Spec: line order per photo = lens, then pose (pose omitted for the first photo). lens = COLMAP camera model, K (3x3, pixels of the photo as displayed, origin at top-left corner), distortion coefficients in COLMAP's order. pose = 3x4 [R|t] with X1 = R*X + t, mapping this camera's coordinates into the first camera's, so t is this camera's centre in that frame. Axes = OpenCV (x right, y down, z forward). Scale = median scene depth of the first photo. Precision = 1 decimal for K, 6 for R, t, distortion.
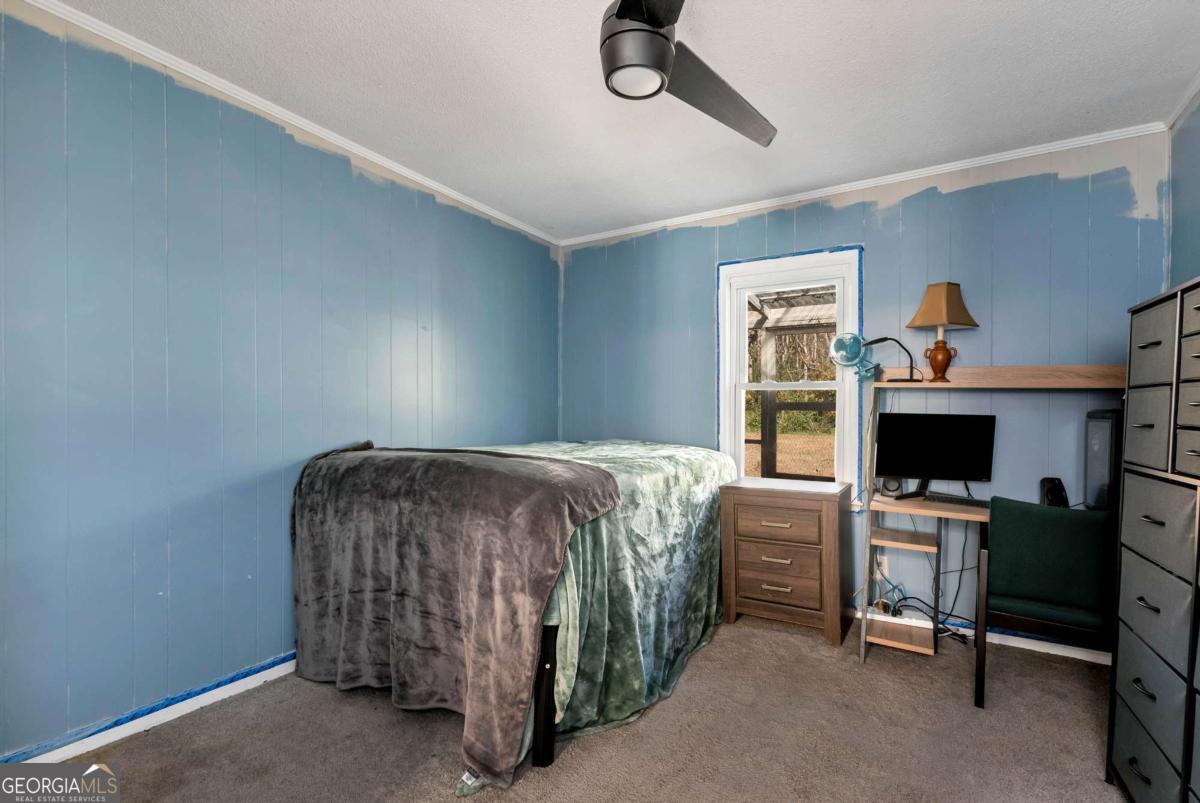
lens RADIAL K [[543.2, 0, 598.7], [0, 543.2, 418.3], [0, 0, 1]] dist [-0.004848, -0.001168]
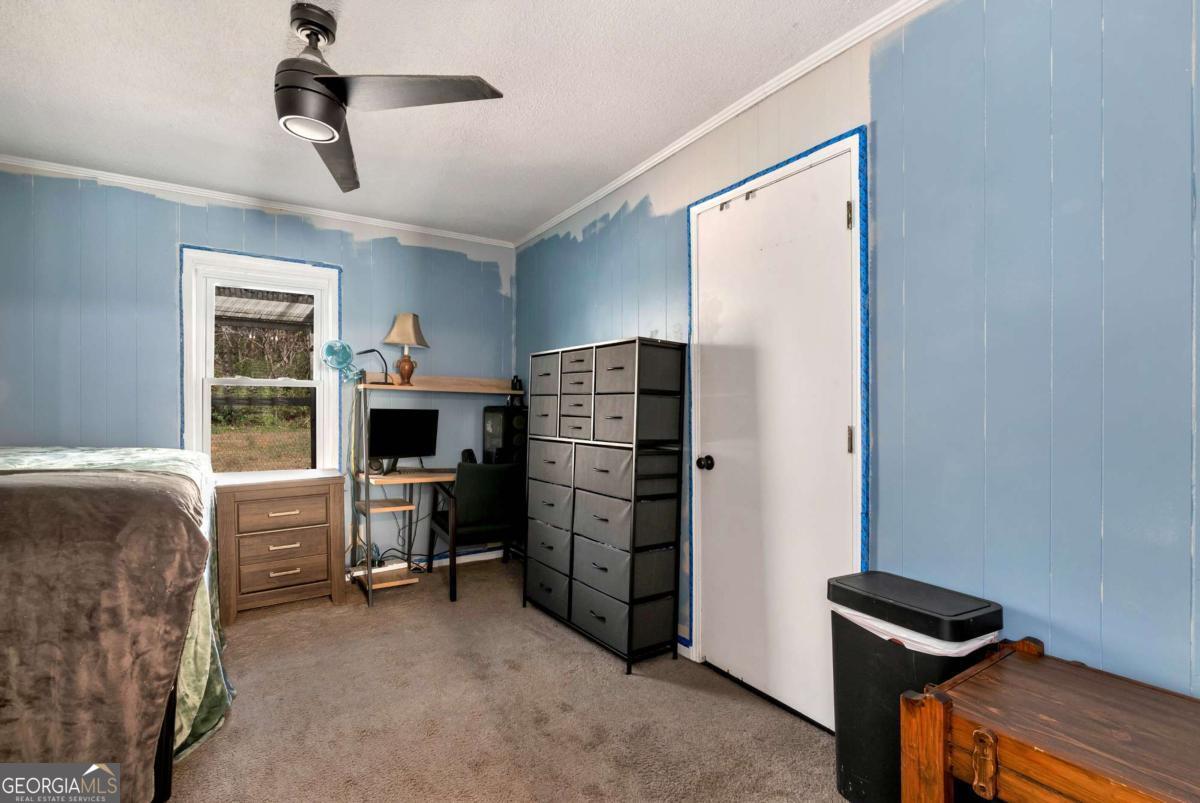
lens RADIAL K [[546.9, 0, 615.5], [0, 546.9, 414.2], [0, 0, 1]] dist [-0.001658, -0.000253]
pose [[0.416819, -0.016969, 0.908831, -0.389192], [0.011375, 0.999845, 0.013452, -0.007272], [-0.908918, 0.004731, 0.416947, -0.046236]]
